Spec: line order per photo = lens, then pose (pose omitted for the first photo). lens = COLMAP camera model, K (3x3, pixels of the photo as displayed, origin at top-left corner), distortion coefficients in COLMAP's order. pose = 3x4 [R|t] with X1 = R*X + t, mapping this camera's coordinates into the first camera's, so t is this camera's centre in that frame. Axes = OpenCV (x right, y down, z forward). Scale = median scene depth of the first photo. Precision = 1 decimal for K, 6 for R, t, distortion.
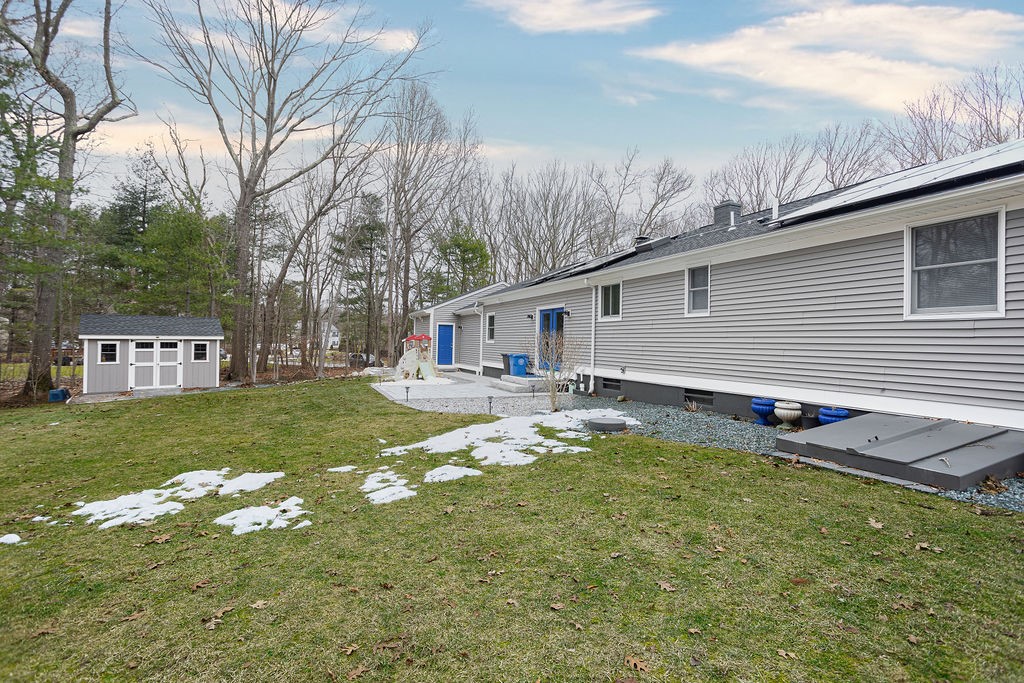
lens RADIAL K [[494.2, 0, 511.5], [0, 494.2, 340.9], [0, 0, 1]] dist [0.001955, 0.000244]
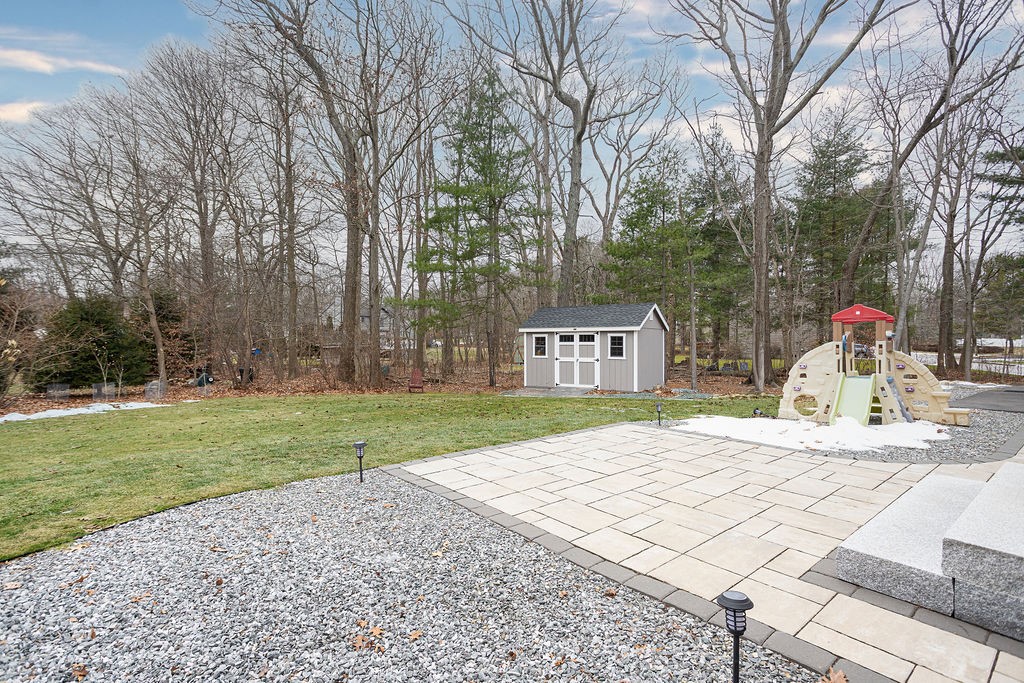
lens RADIAL K [[494.2, 0, 509.1], [0, 494.2, 338.0], [0, 0, 1]] dist [0.001955, 0.000244]
pose [[0.290604, -0.006254, -0.956823, 0.091766], [0.006421, 0.999969, -0.004586, 0.011632], [0.956822, -0.004811, 0.290636, 0.628708]]
